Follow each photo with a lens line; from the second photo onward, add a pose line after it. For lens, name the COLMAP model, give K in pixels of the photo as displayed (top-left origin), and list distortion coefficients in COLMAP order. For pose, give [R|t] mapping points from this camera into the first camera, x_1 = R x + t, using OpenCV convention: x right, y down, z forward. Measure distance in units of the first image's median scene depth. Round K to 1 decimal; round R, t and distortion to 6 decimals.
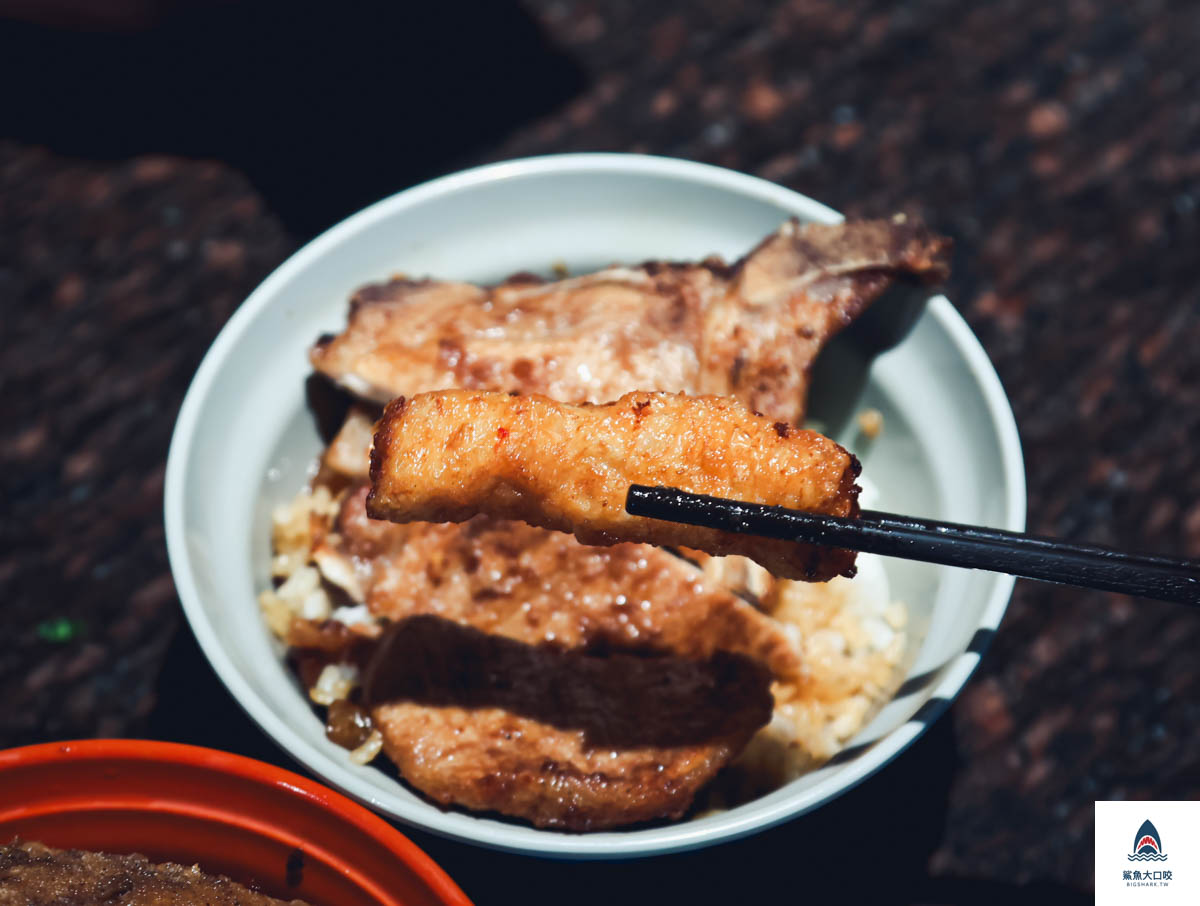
lens RADIAL K [[2496.0, 0, 600.0], [0, 2496.0, 453.0], [0, 0, 1]] dist [-0.043781, 0.282544]
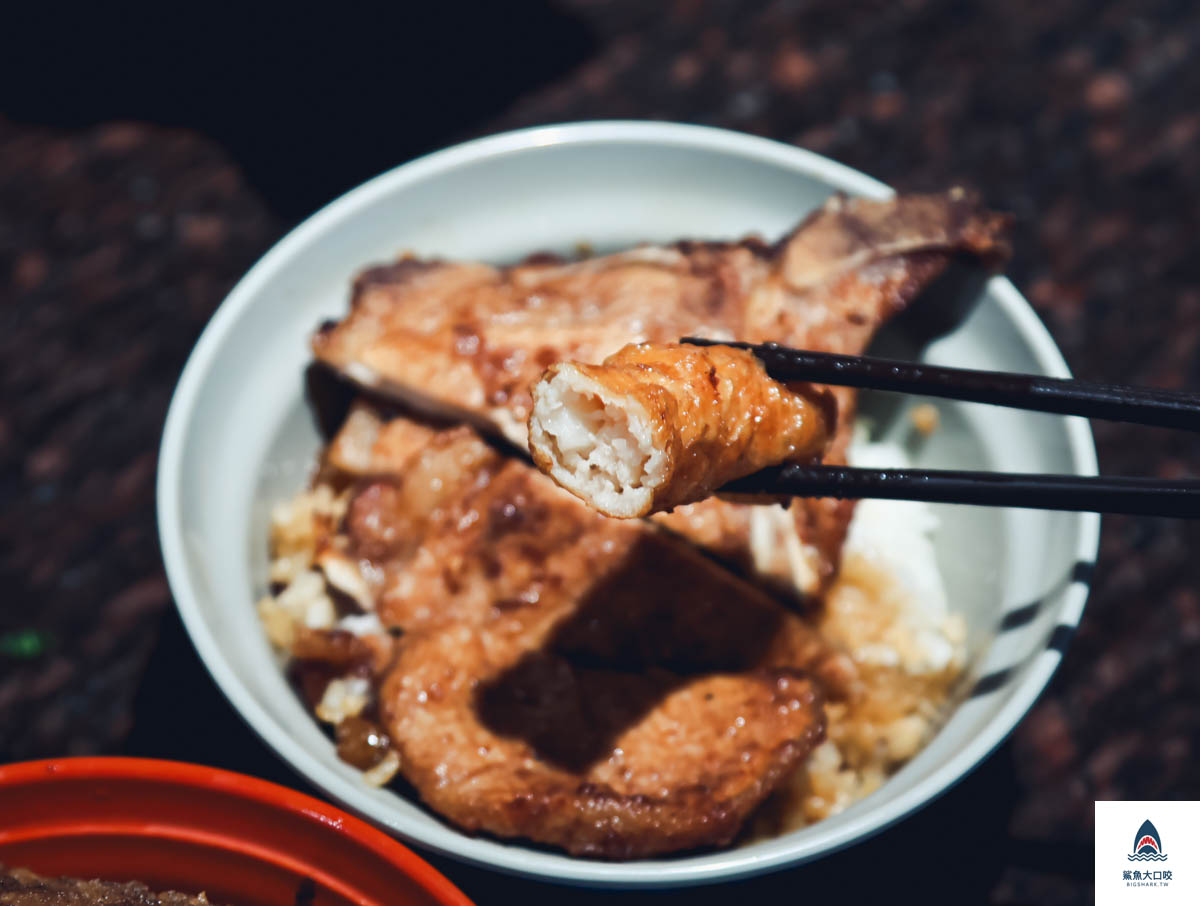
lens RADIAL K [[2818.3, 0, 600.0], [0, 2818.3, 453.0], [0, 0, 1]] dist [0.012703, -0.626428]
pose [[0.999787, 0.005909, 0.019760, -0.030941], [-0.005758, 0.999954, -0.007689, 0.009128], [-0.019805, 0.007574, 0.999775, -0.028878]]
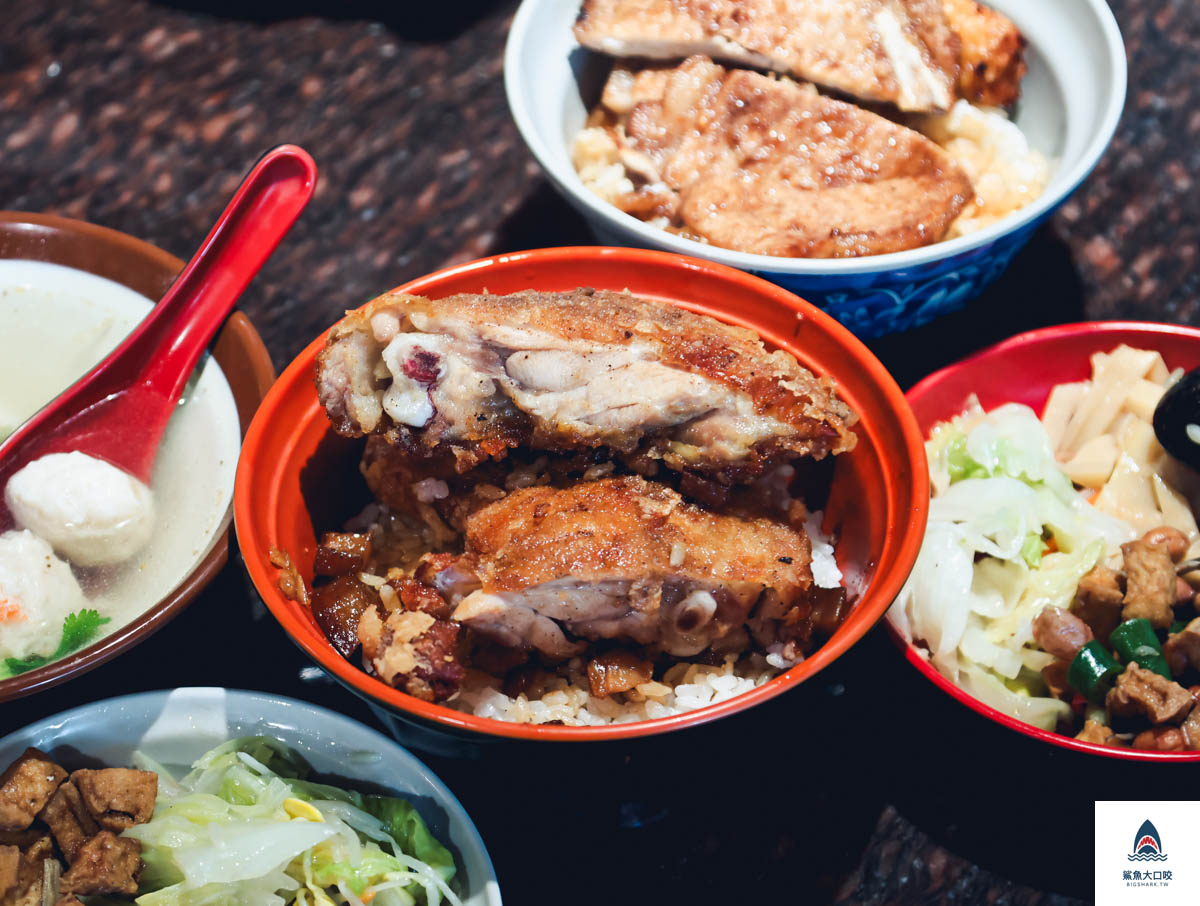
lens RADIAL K [[3155.0, 0, 600.0], [0, 3155.0, 453.0], [0, 0, 1]] dist [0.031612, -0.174845]
pose [[0.985436, -0.133786, 0.104965, -0.310387], [0.146245, 0.981736, -0.121684, 0.389091], [-0.086768, 0.135262, 0.987003, -0.645247]]
